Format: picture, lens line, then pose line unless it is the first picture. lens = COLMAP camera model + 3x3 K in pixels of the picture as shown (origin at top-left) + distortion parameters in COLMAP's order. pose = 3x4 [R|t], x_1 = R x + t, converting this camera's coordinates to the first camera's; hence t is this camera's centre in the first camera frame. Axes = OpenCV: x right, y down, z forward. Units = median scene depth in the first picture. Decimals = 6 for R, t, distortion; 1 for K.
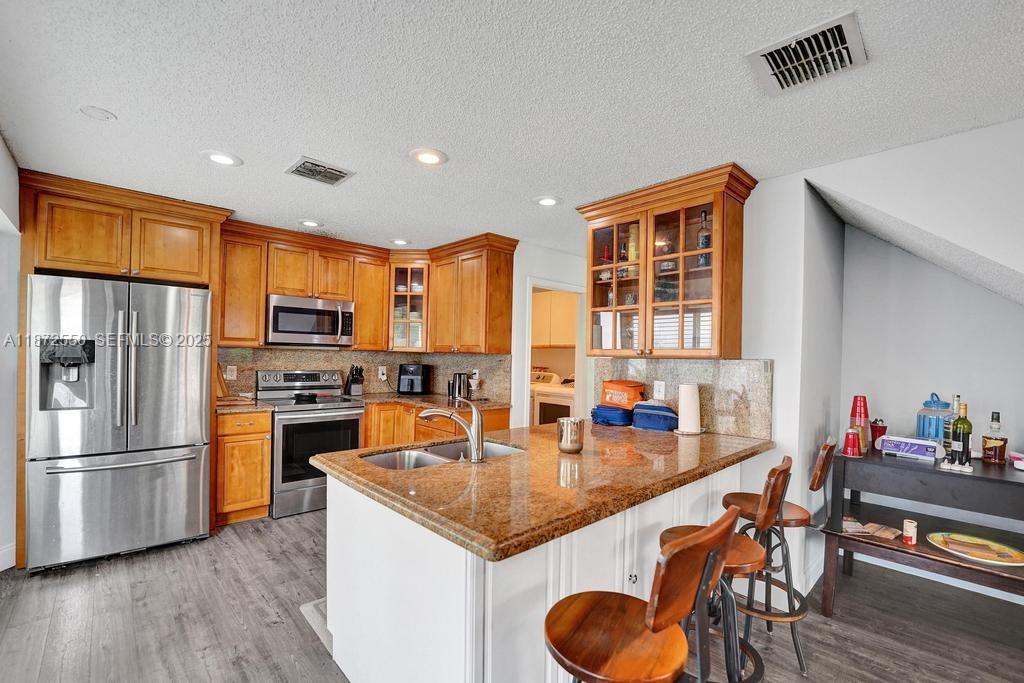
lens RADIAL K [[438.5, 0, 506.6], [0, 438.5, 352.9], [0, 0, 1]] dist [-0.028657, 0.003828]
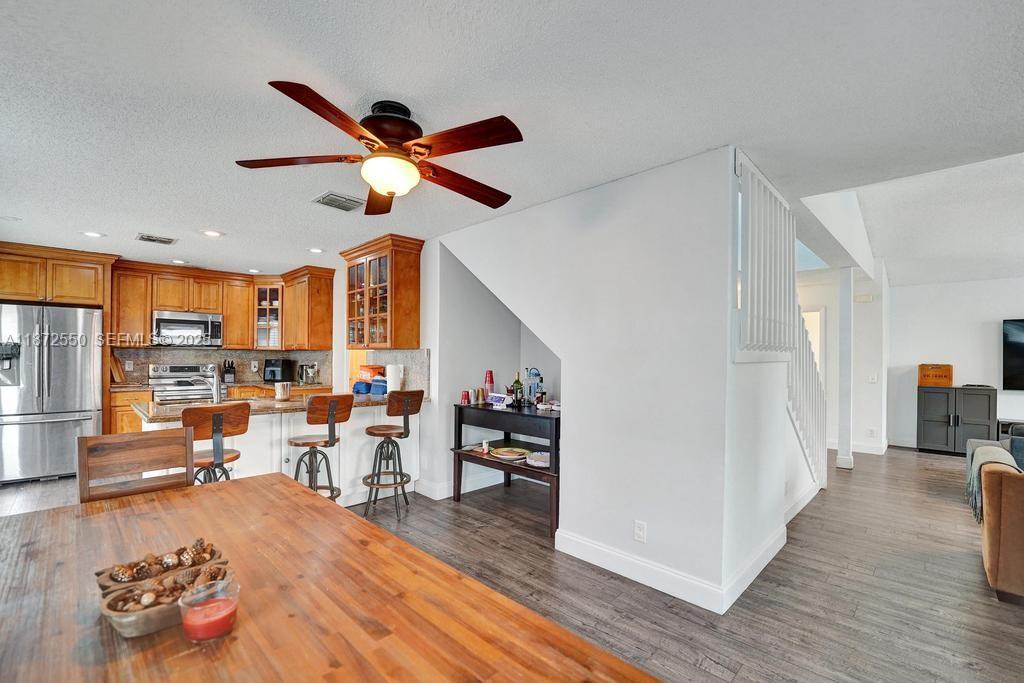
lens RADIAL K [[438.5, 0, 502.3], [0, 438.5, 355.3], [0, 0, 1]] dist [-0.028657, 0.003828]
pose [[0.999716, -0.015230, 0.018316, 0.582868], [0.015247, 0.999883, -0.000780, 0.032397], [-0.018302, 0.001059, 0.999832, -0.447351]]
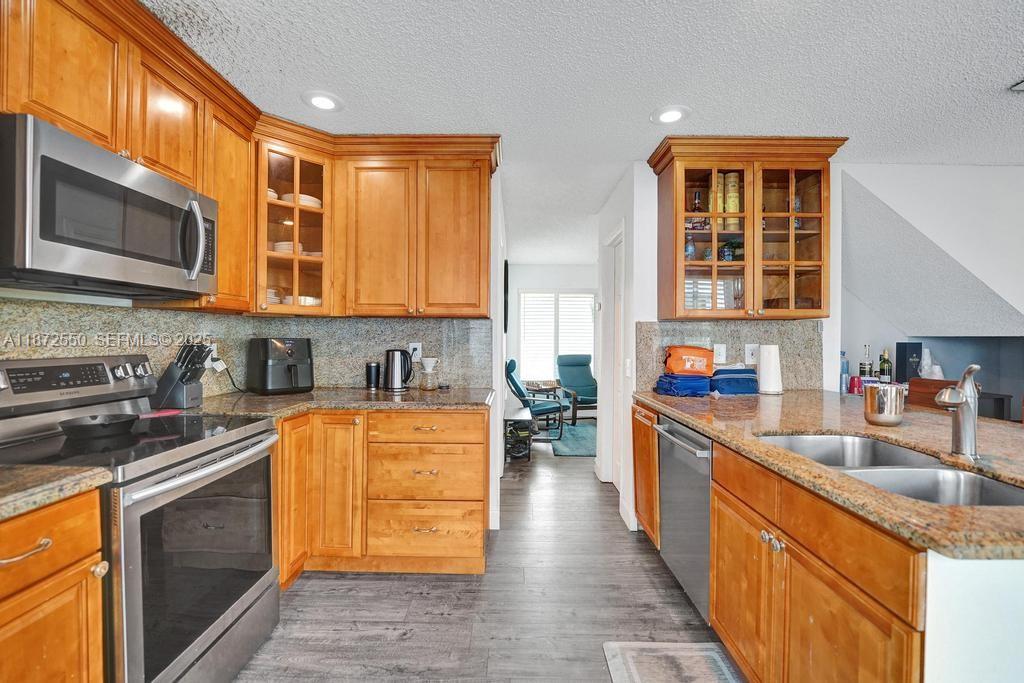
lens RADIAL K [[438.5, 0, 504.7], [0, 438.5, 337.4], [0, 0, 1]] dist [-0.028657, 0.003828]
pose [[0.687425, -0.020180, 0.725975, -0.532644], [0.008306, 0.999767, 0.019926, 0.021334], [-0.726208, -0.007668, 0.687432, 0.542825]]
